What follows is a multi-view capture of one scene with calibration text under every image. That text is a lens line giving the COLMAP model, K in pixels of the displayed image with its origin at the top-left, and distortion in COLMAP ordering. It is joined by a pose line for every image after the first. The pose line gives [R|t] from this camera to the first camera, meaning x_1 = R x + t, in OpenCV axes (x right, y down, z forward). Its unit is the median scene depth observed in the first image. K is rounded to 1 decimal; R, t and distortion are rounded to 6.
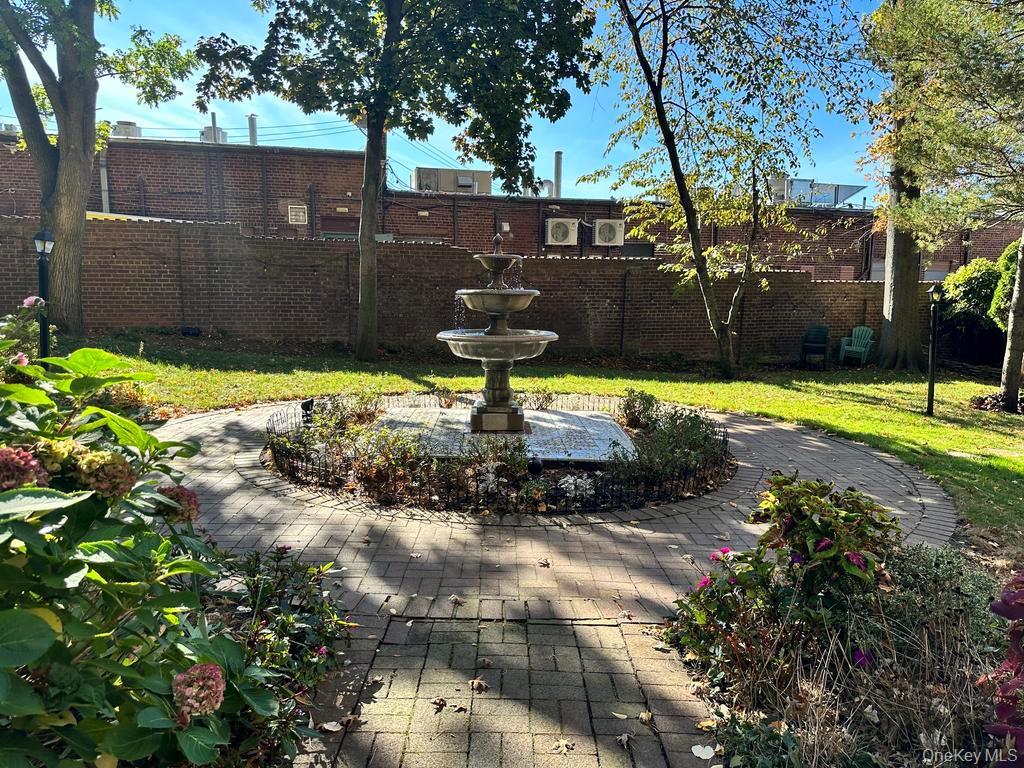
lens RADIAL K [[716.6, 0, 506.4], [0, 716.6, 380.1], [0, 0, 1]] dist [0.021239, -0.034104]
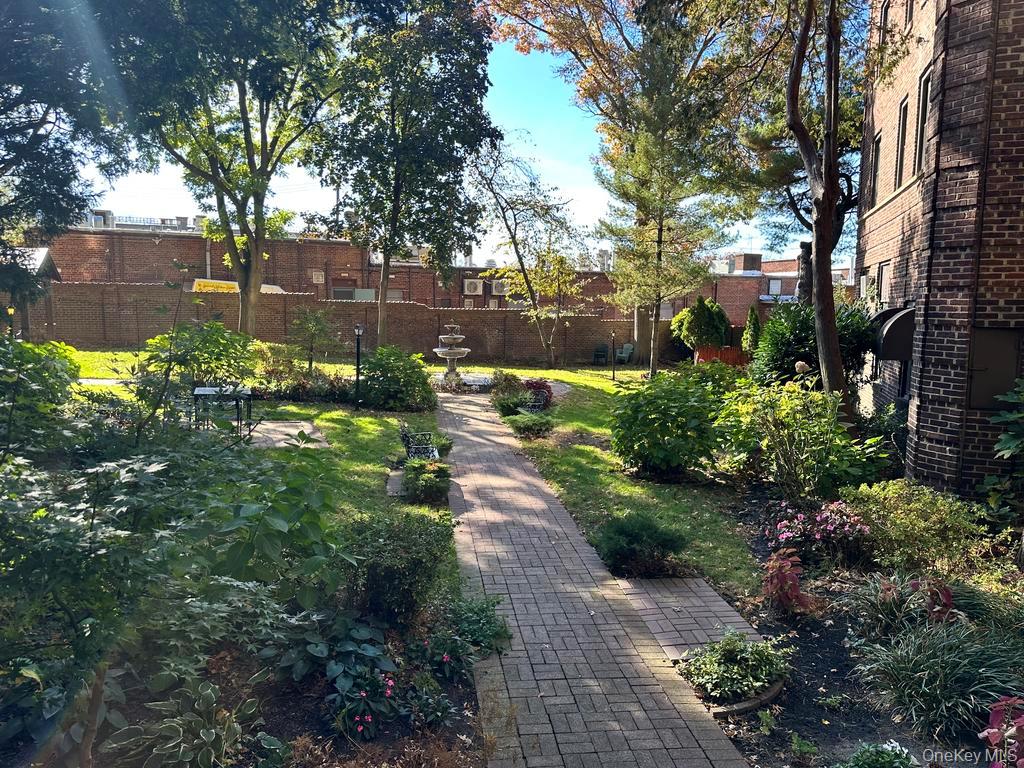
lens RADIAL K [[716.6, 0, 510.8], [0, 716.6, 388.2], [0, 0, 1]] dist [0.021239, -0.034104]
pose [[0.992196, -0.008944, 0.124370, -0.099631], [0.009270, 0.999955, -0.002043, 0.077593], [-0.124346, 0.003180, 0.992234, -1.453188]]
